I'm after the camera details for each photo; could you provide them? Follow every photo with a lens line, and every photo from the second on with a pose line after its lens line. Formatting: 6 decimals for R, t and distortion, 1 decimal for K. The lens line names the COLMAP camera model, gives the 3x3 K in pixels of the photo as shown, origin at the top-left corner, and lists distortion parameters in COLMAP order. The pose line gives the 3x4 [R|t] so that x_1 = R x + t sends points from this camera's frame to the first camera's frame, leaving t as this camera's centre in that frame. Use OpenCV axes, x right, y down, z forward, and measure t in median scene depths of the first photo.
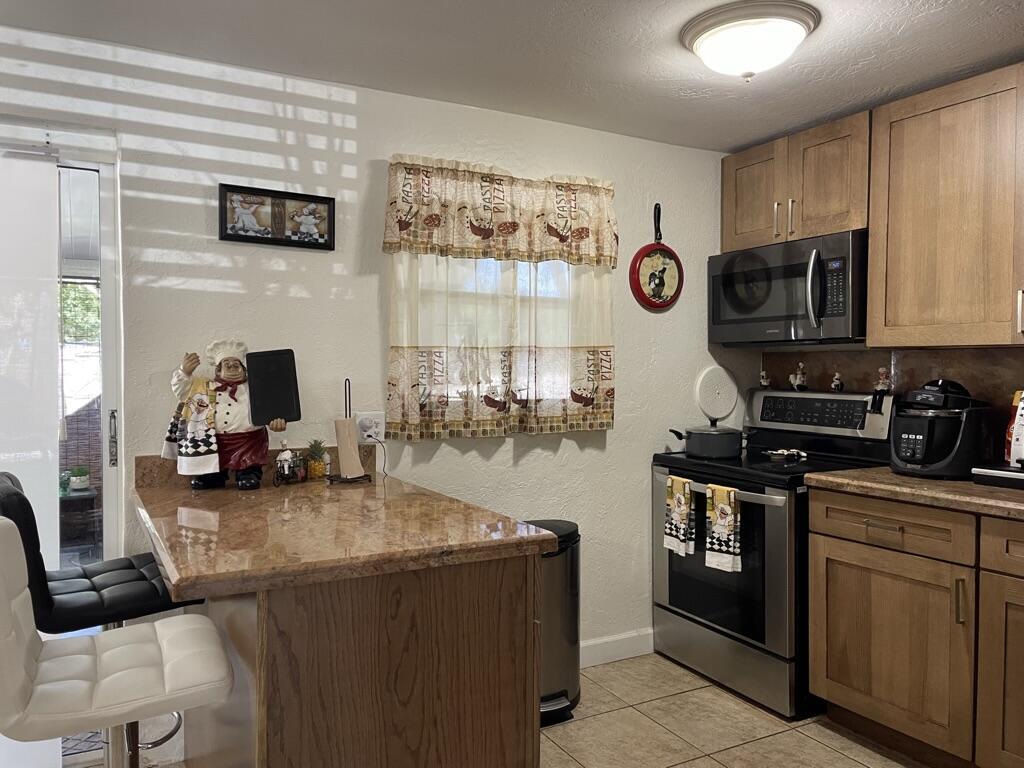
lens RADIAL K [[779.6, 0, 495.1], [0, 779.6, 354.3], [0, 0, 1]] dist [0.133240, -0.173651]
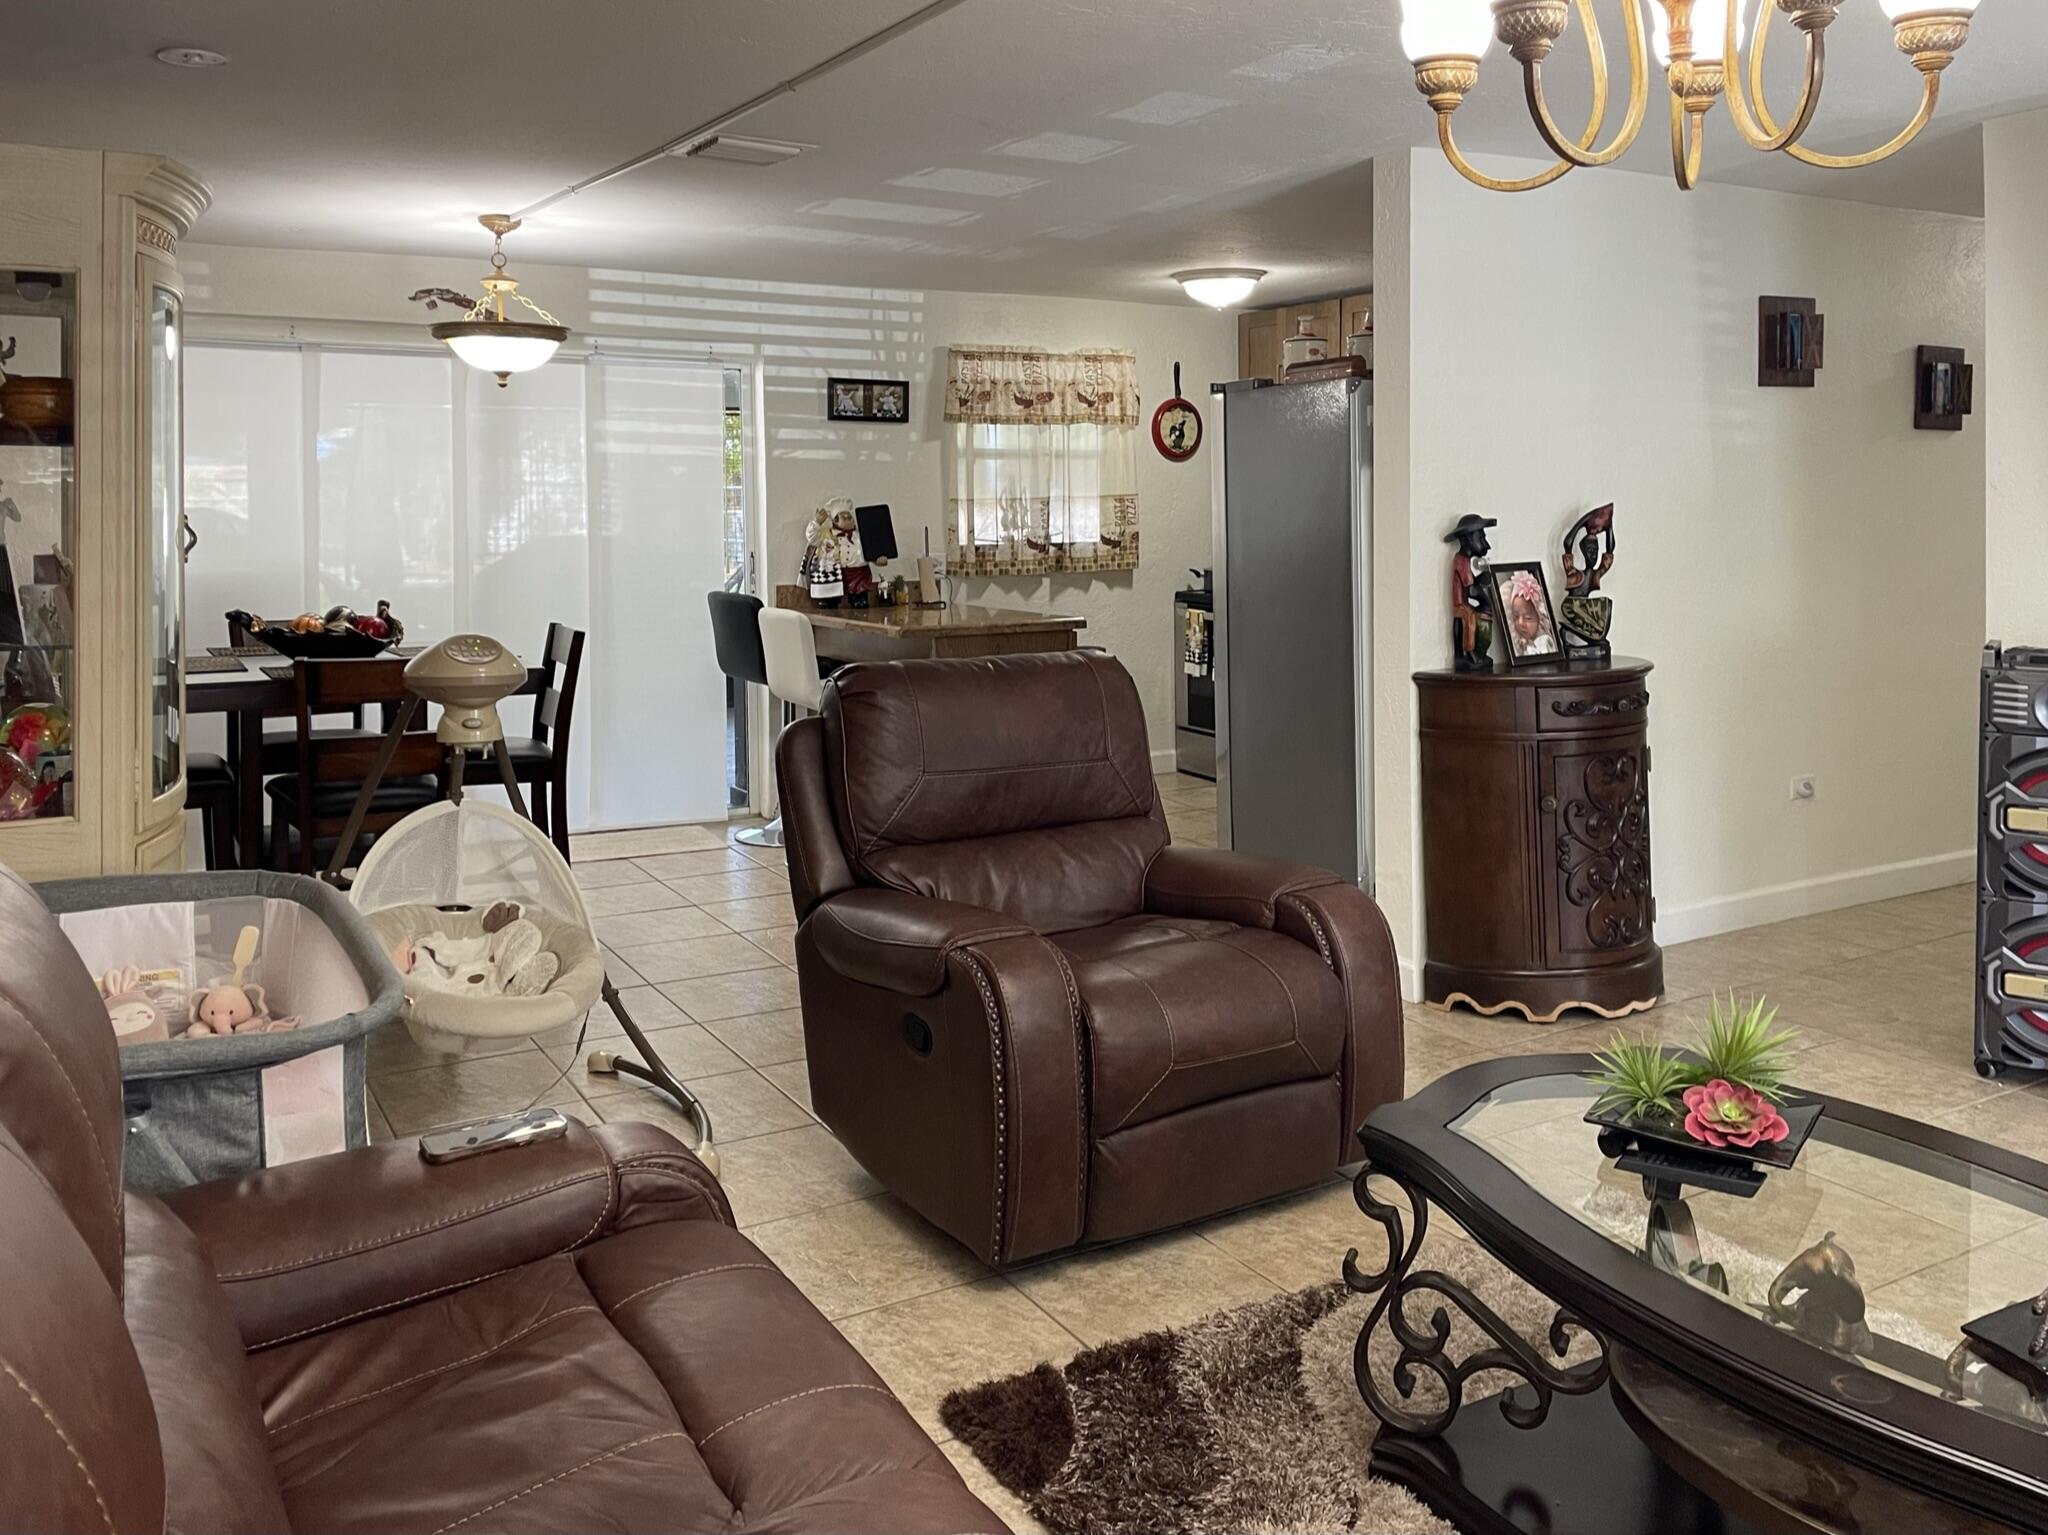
lens RADIAL K [[1547.7, 0, 1126.1], [0, 1547.7, 766.4], [0, 0, 1]] dist [0.011252, -0.070778]
pose [[0.995456, -0.024489, 0.092021, -0.086505], [0.006629, 0.981844, 0.189576, -0.052243], [-0.094993, -0.188105, 0.977544, -1.350514]]
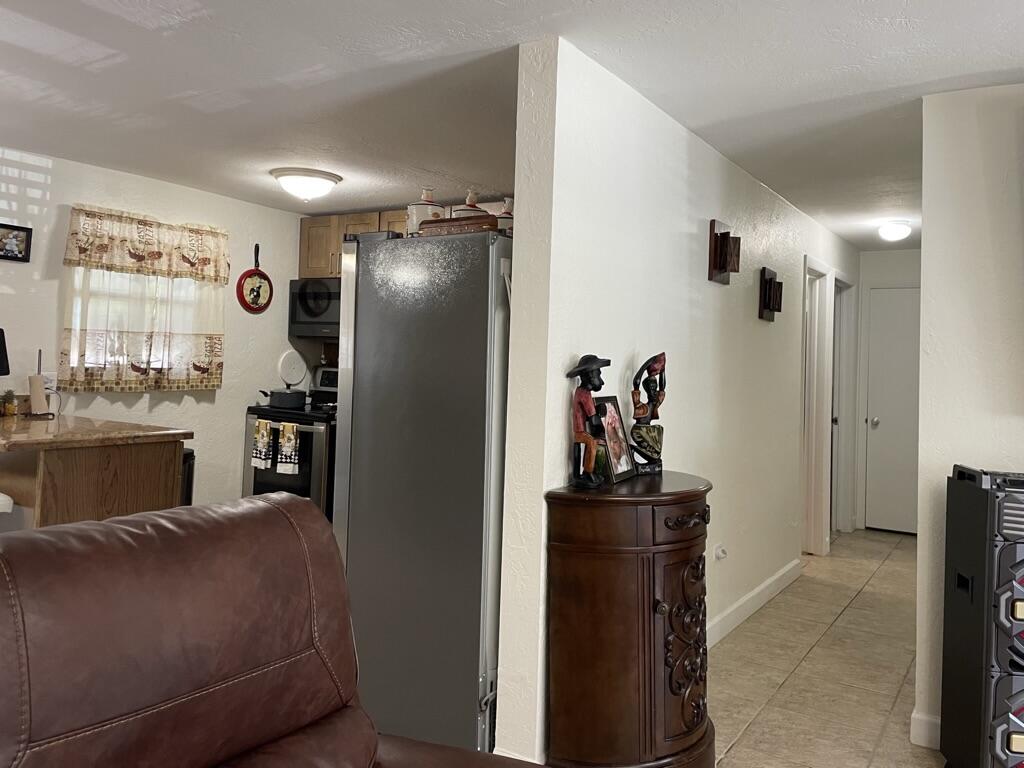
lens RADIAL K [[779.6, 0, 495.1], [0, 779.6, 354.3], [0, 0, 1]] dist [0.133240, -0.173651]
pose [[0.879472, 0.037028, 0.474508, -0.122142], [-0.047058, 0.998849, 0.009275, -0.012322], [-0.473619, -0.030486, 0.880202, -0.656898]]
